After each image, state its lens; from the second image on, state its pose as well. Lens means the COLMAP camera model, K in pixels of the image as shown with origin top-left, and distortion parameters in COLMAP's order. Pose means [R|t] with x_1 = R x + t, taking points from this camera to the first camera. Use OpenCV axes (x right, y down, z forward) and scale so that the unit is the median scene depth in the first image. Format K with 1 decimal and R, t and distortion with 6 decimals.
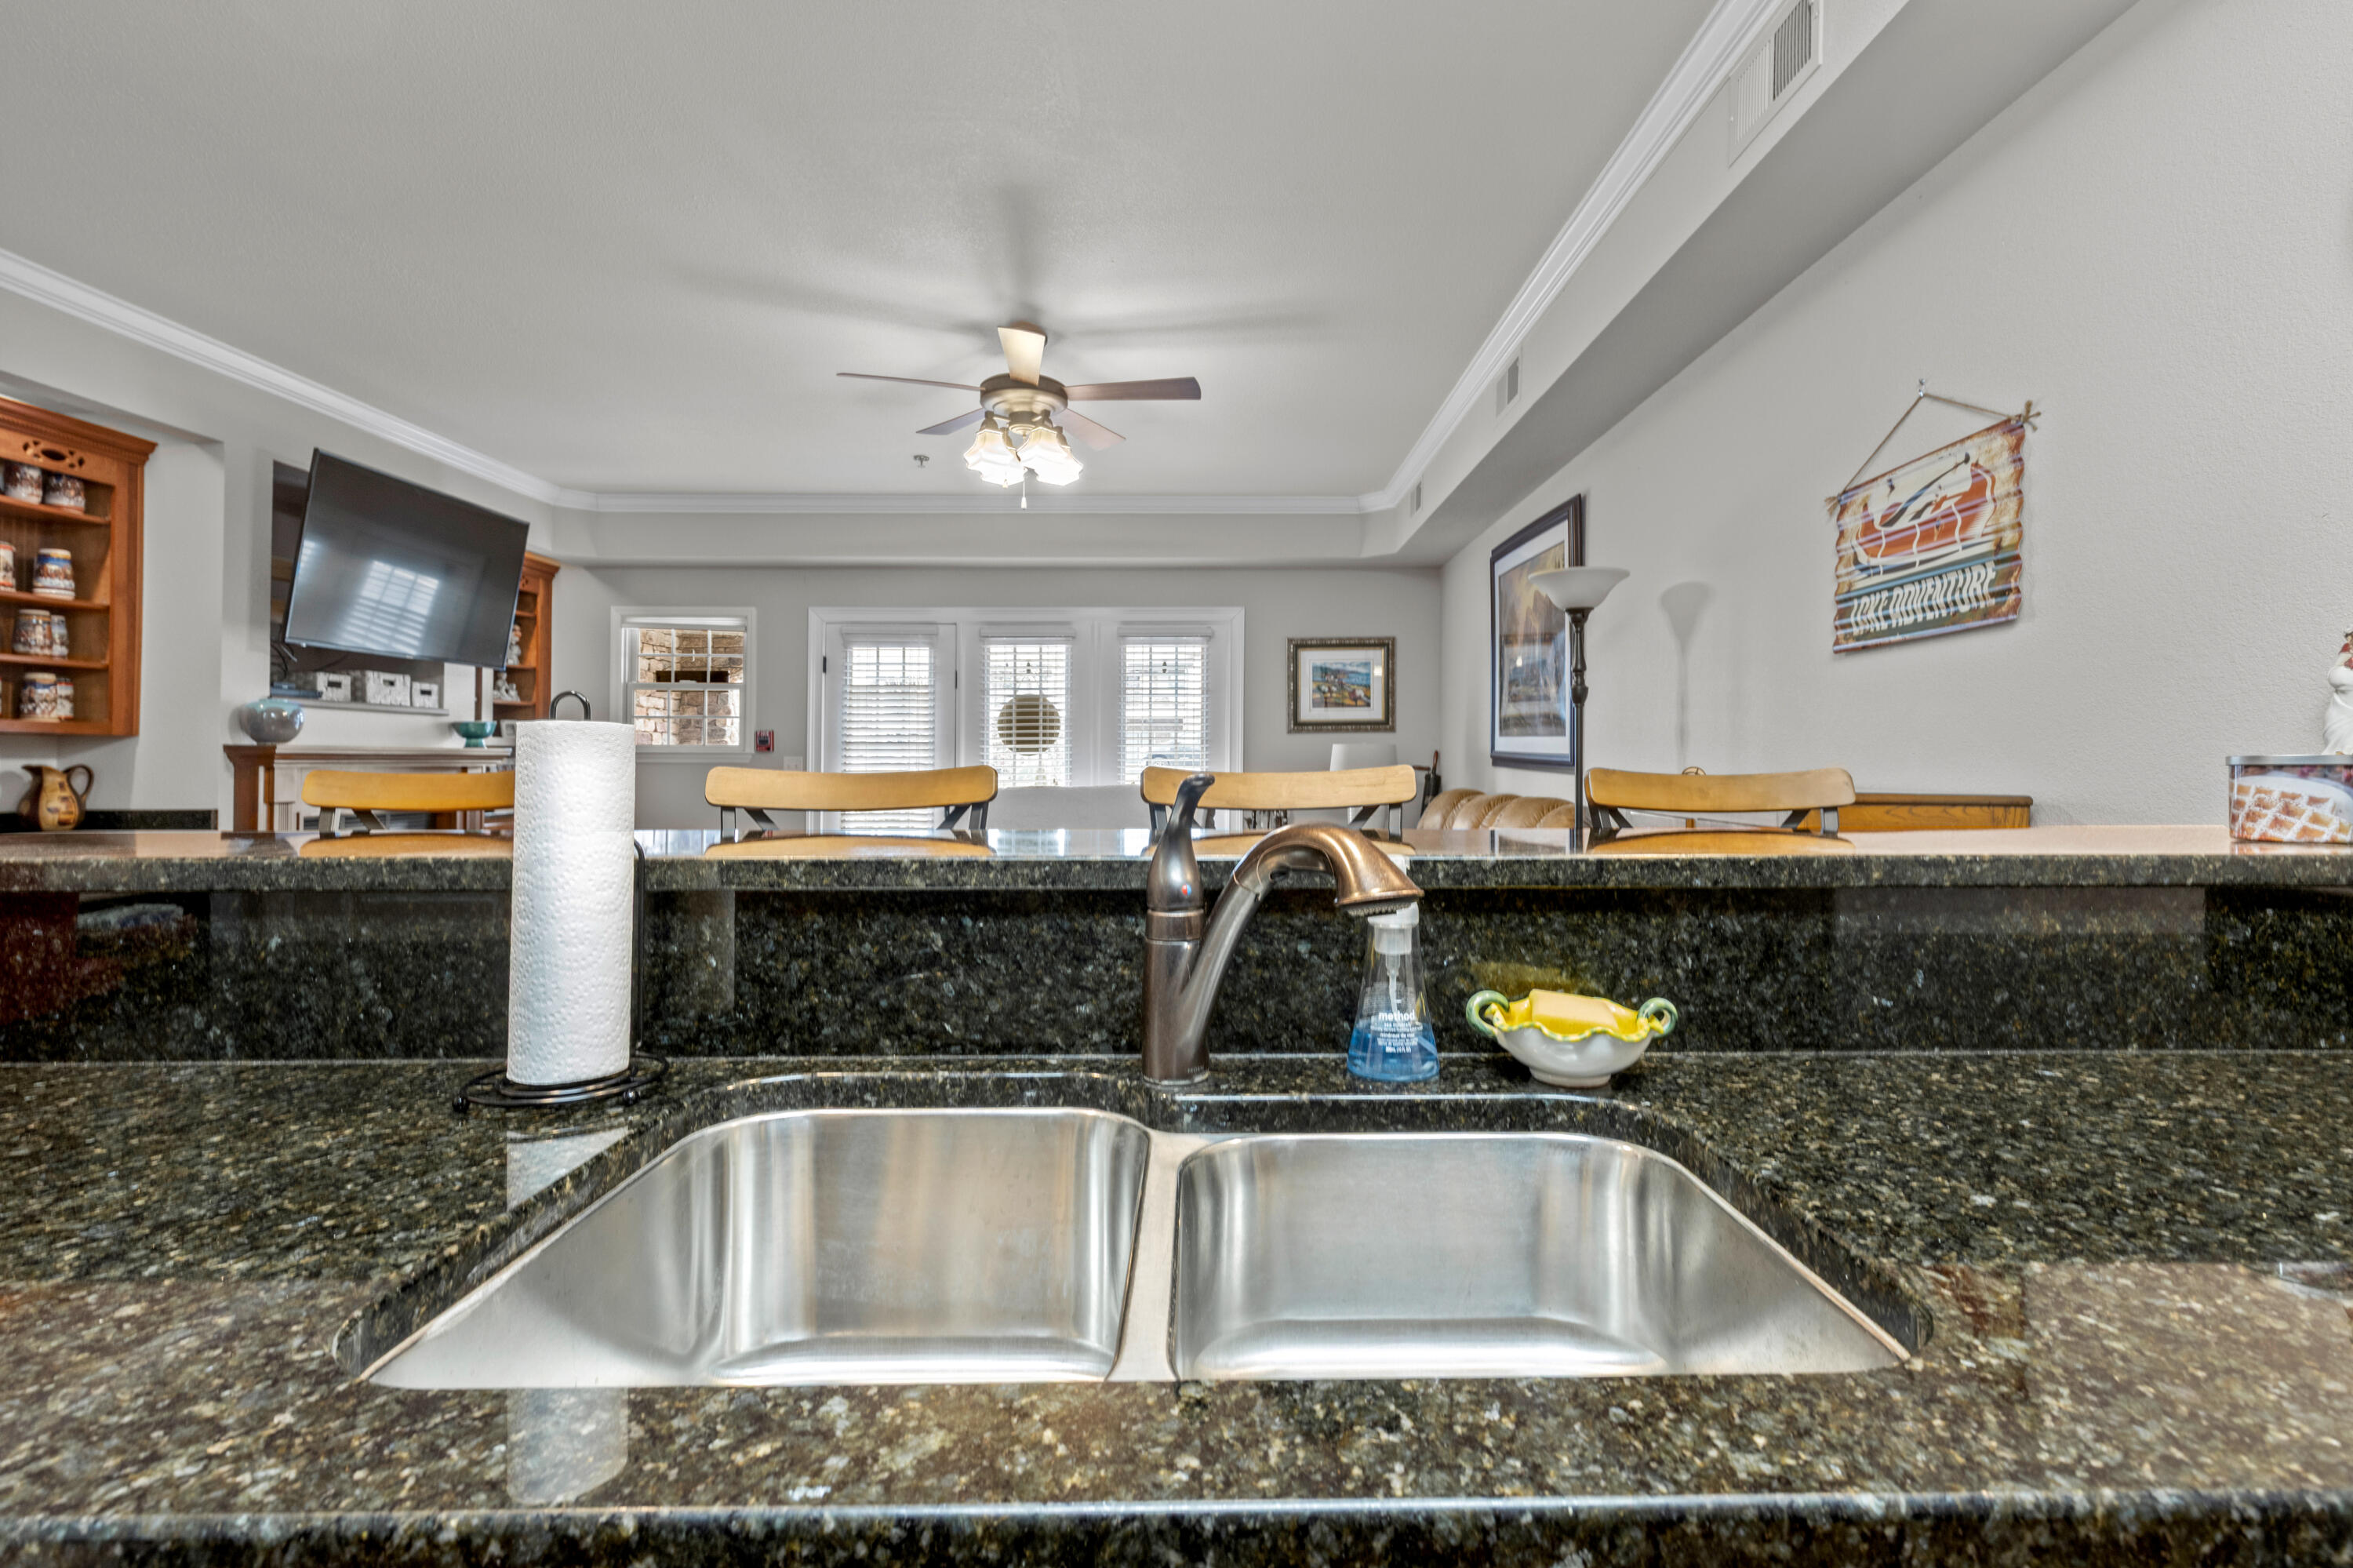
lens RADIAL K [[1109.4, 0, 1211.5], [0, 1109.4, 772.4], [0, 0, 1]] dist [0.001415, -0.000012]
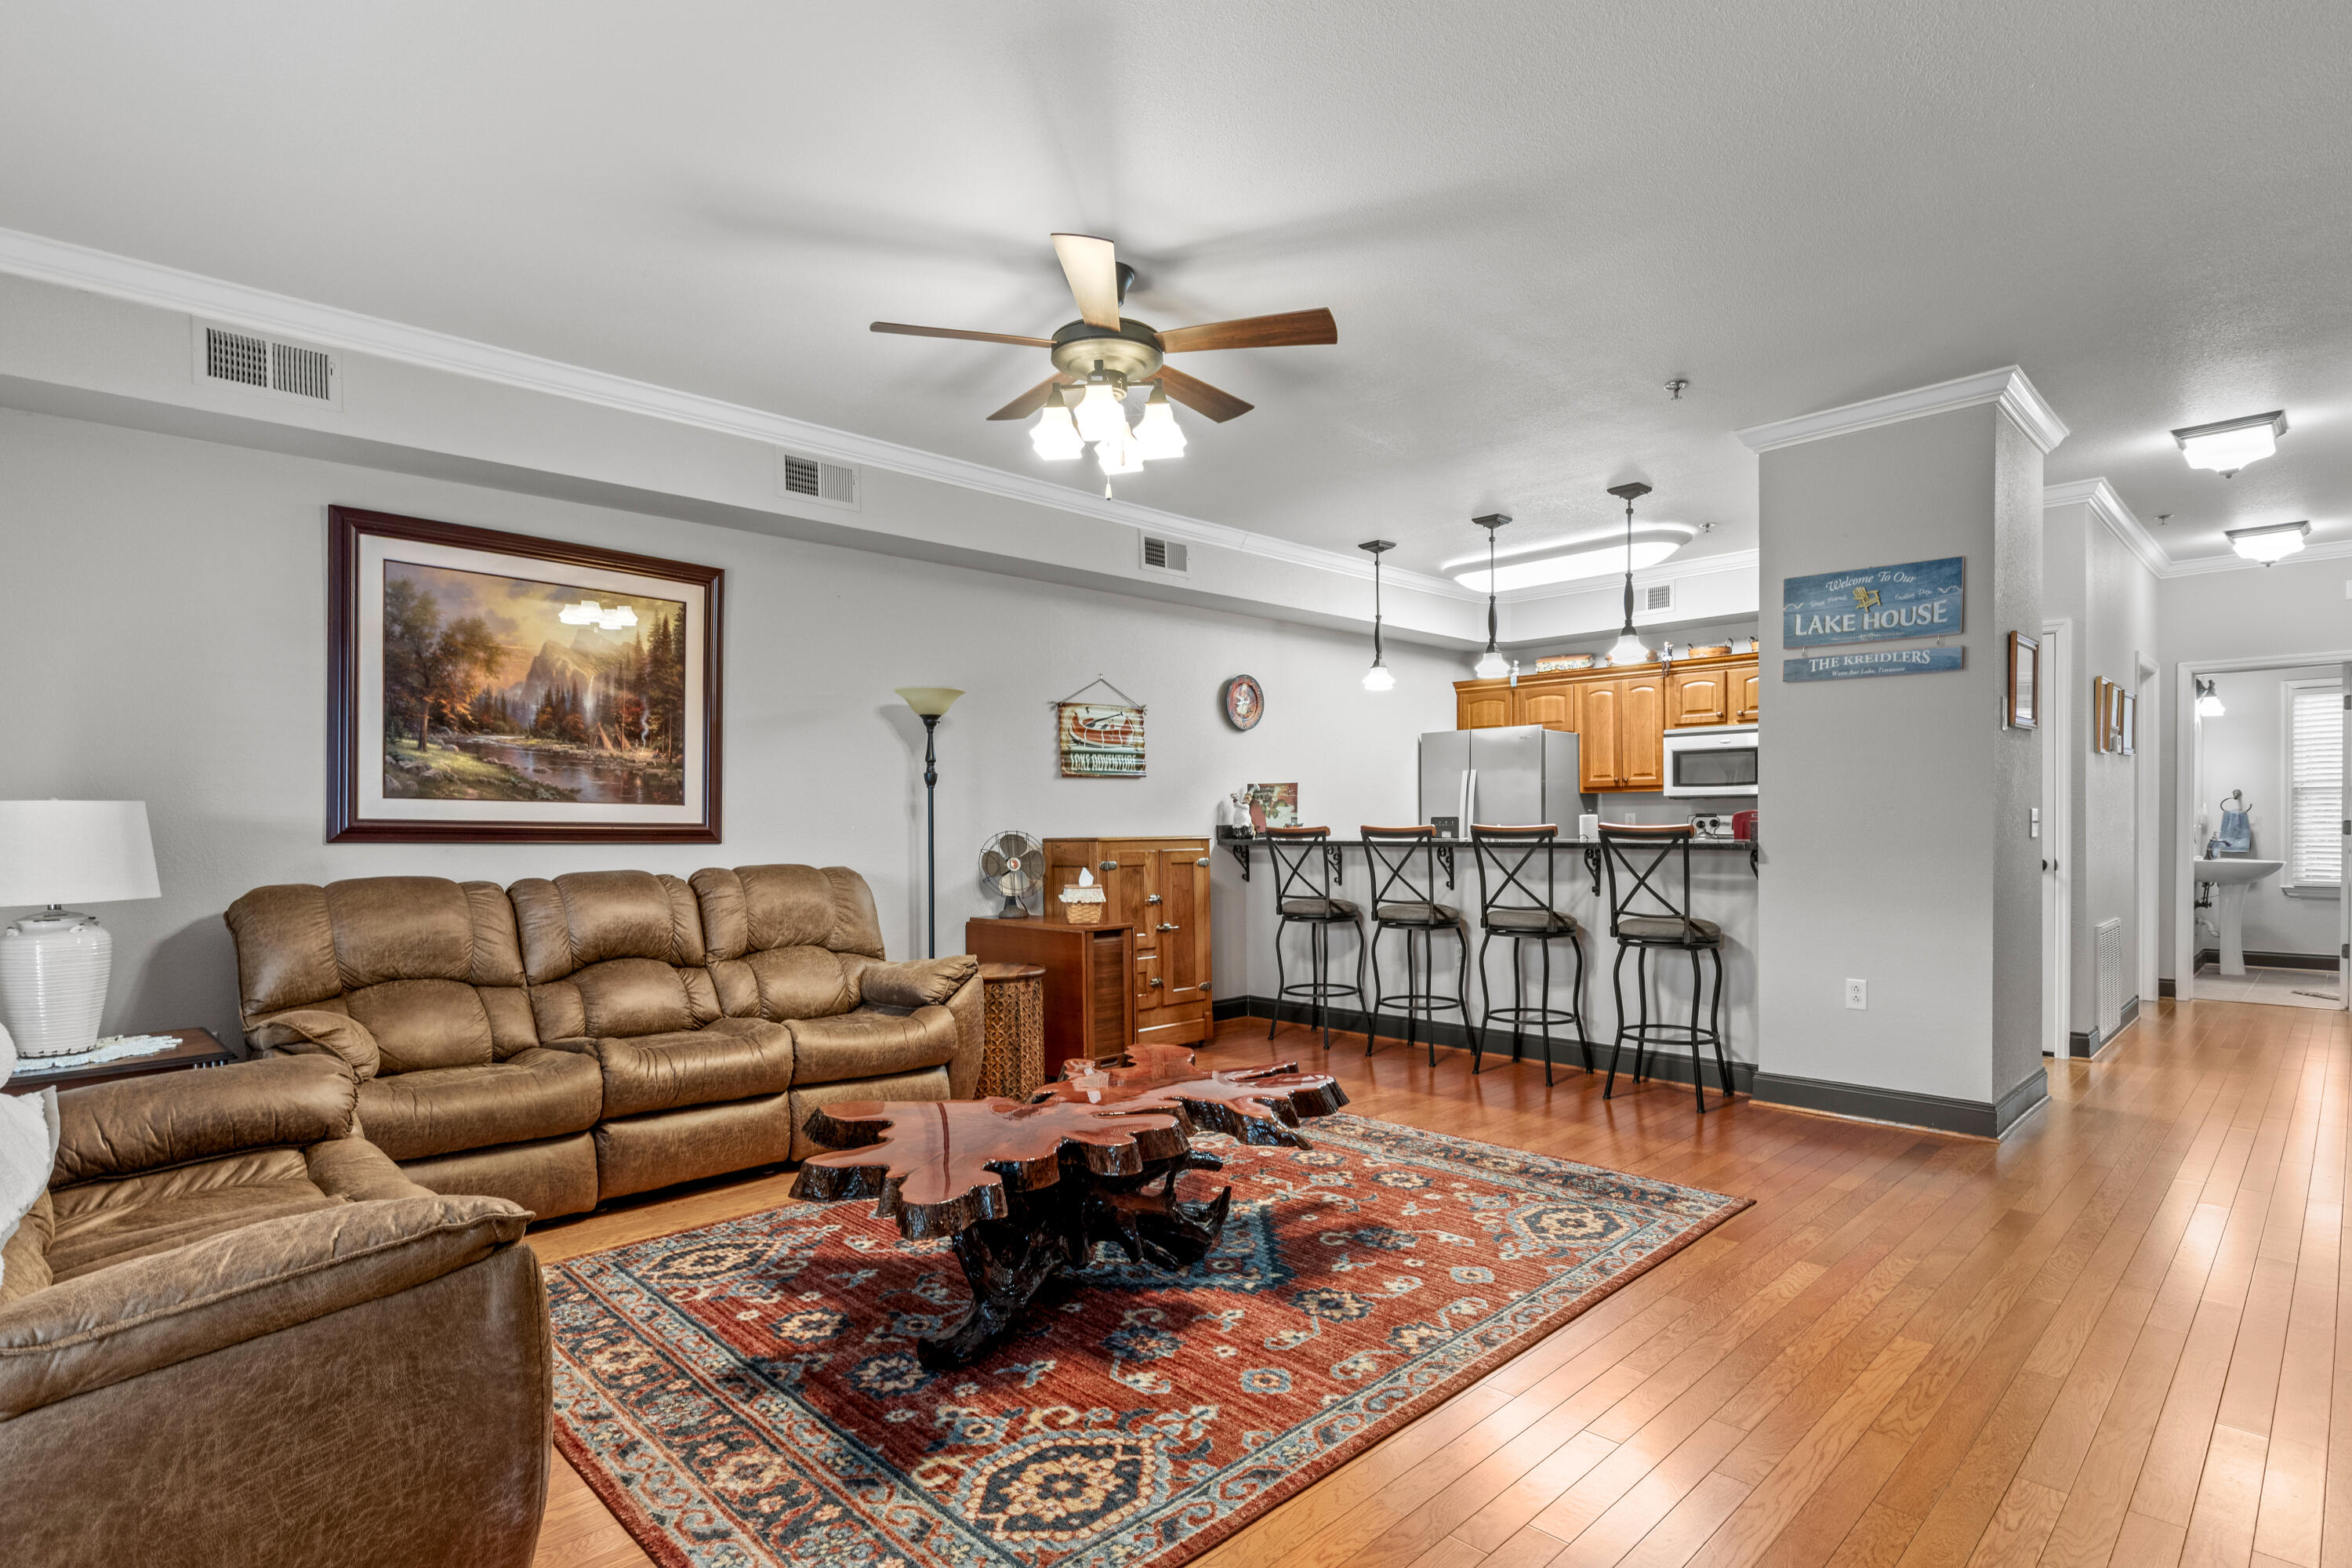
lens RADIAL K [[1163.6, 0, 1173.1], [0, 1163.6, 849.3], [0, 0, 1]] dist [-0.001856, -0.000617]
pose [[-0.686015, -0.013784, 0.727456, -0.921495], [0.014313, 0.999371, 0.032434, -0.027323], [-0.727446, 0.032663, -0.685387, 1.800063]]
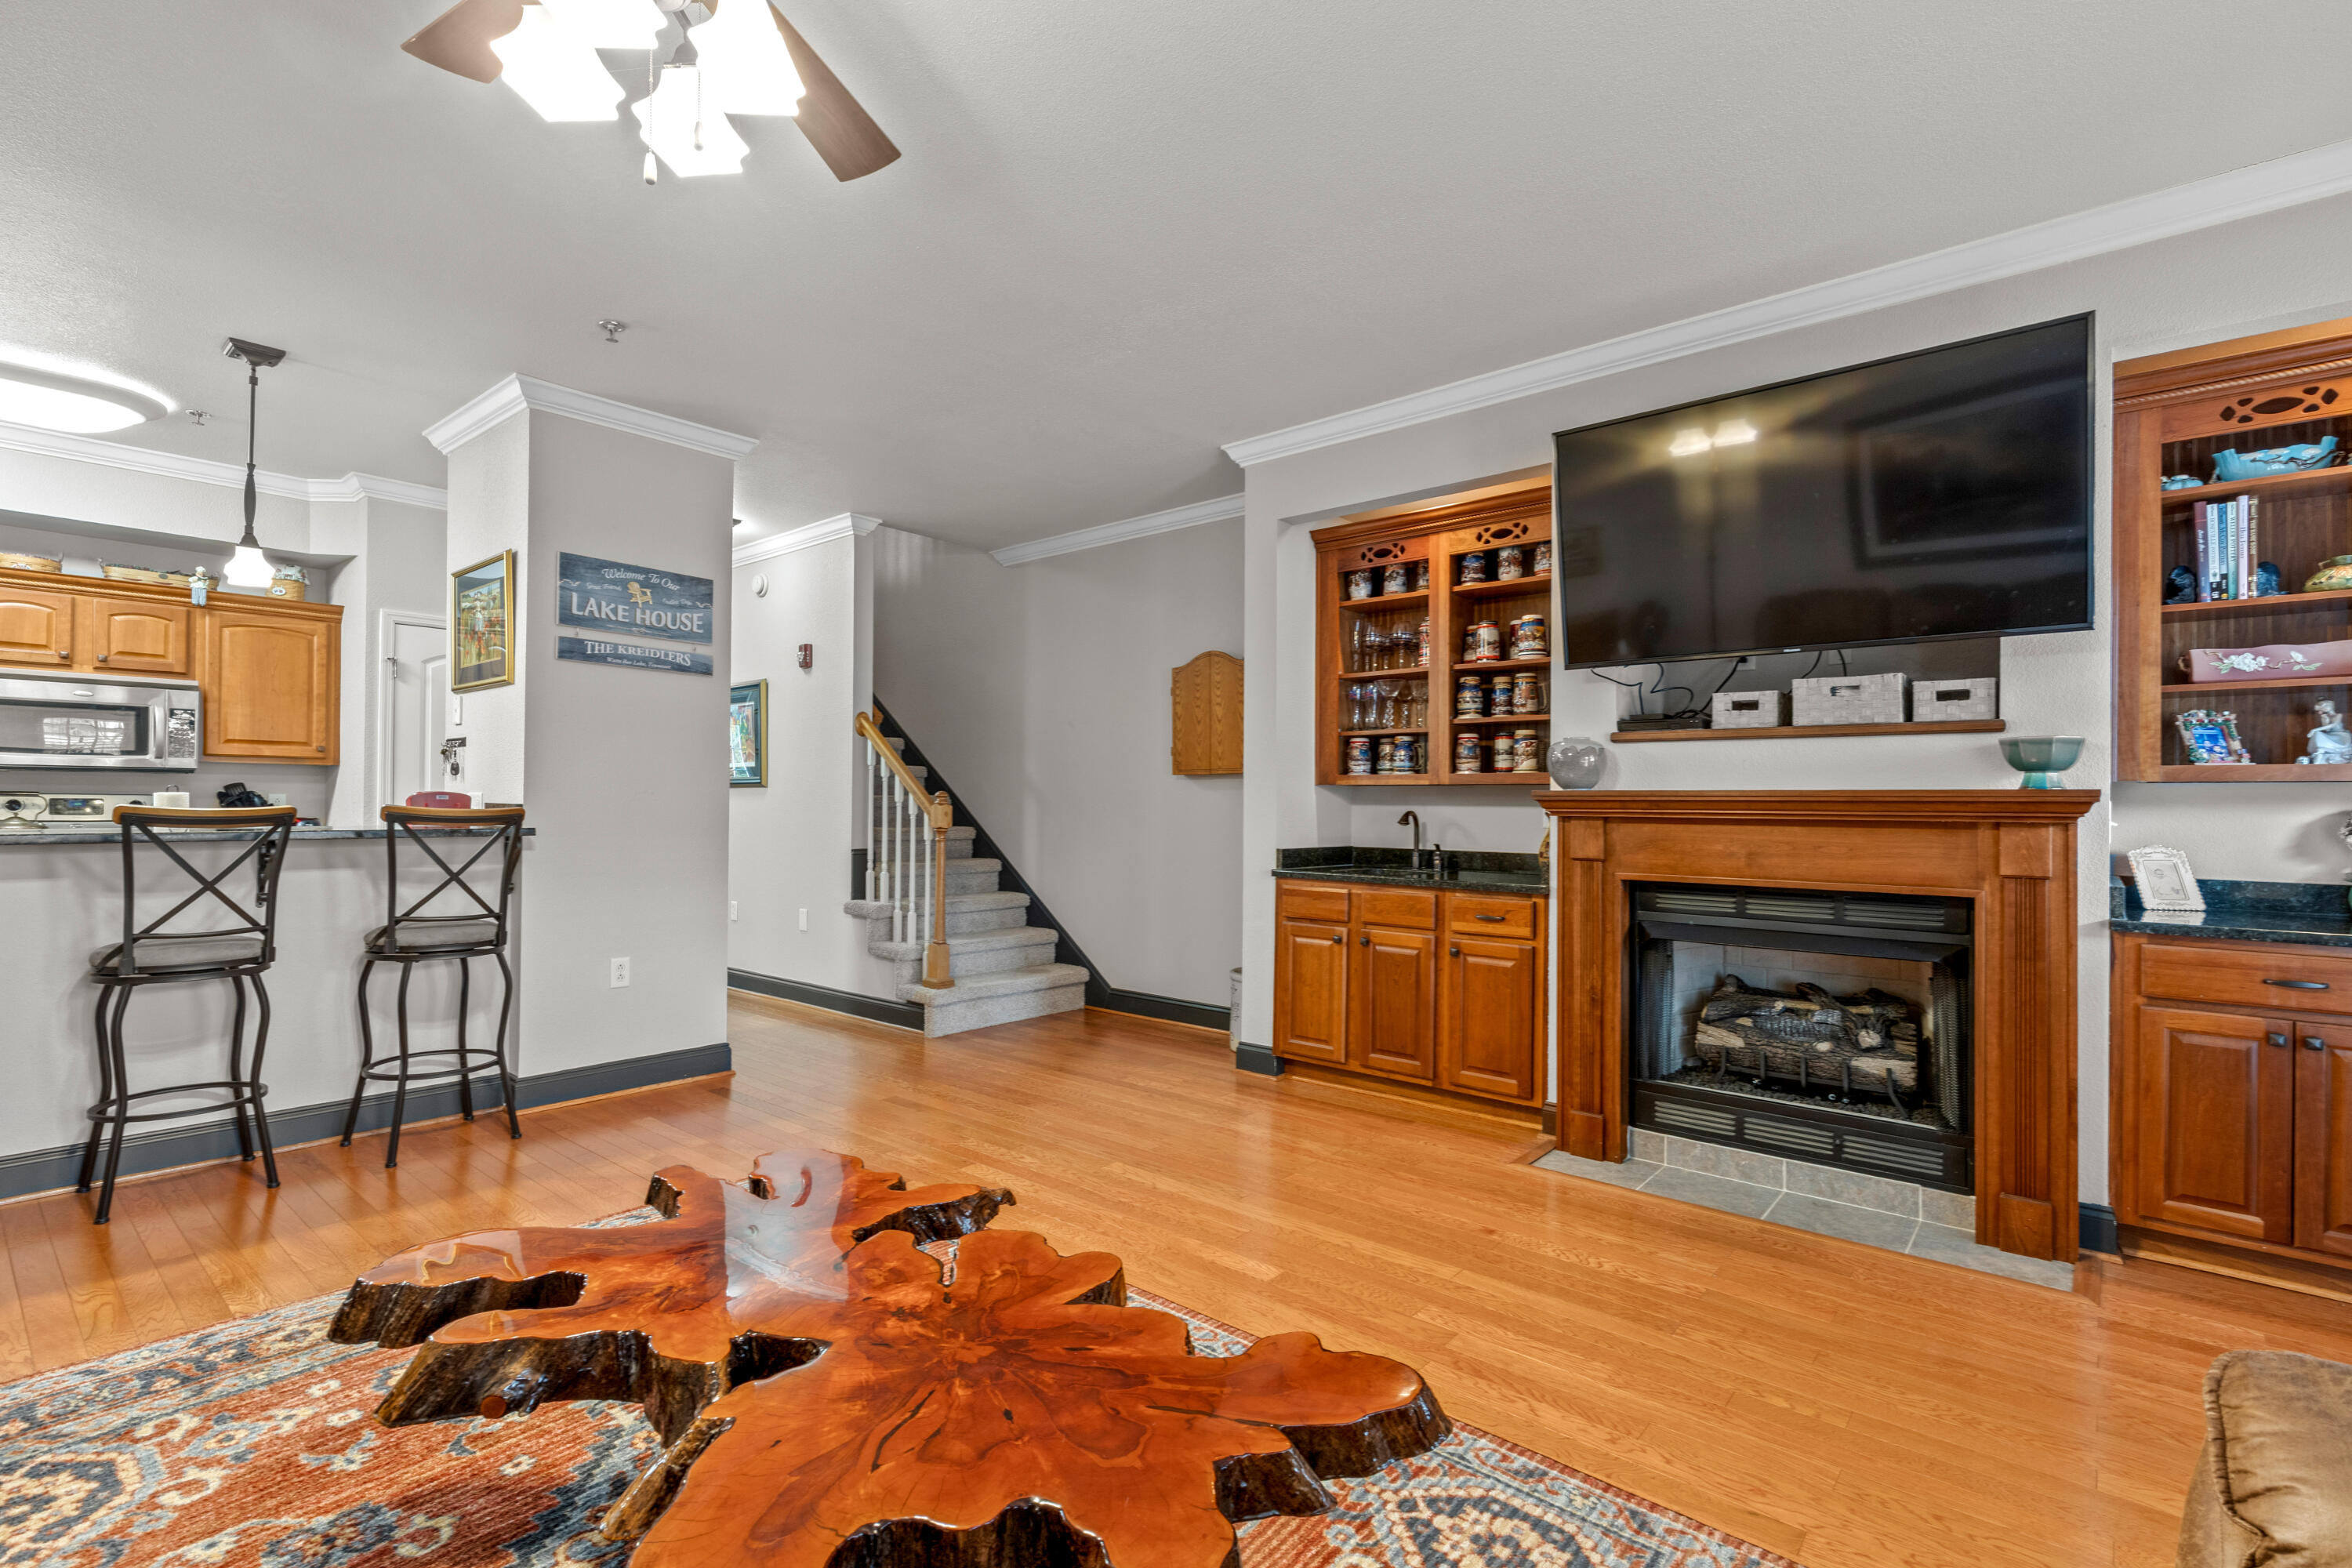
lens RADIAL K [[1075.4, 0, 1163.0], [0, 1075.4, 795.5], [0, 0, 1]] dist [0.008556, -0.001464]
pose [[-0.665825, -0.014265, -0.745971, 0.003630], [-0.016089, 0.999859, -0.004760, -0.020684], [0.745934, 0.008833, -0.665961, 1.653747]]
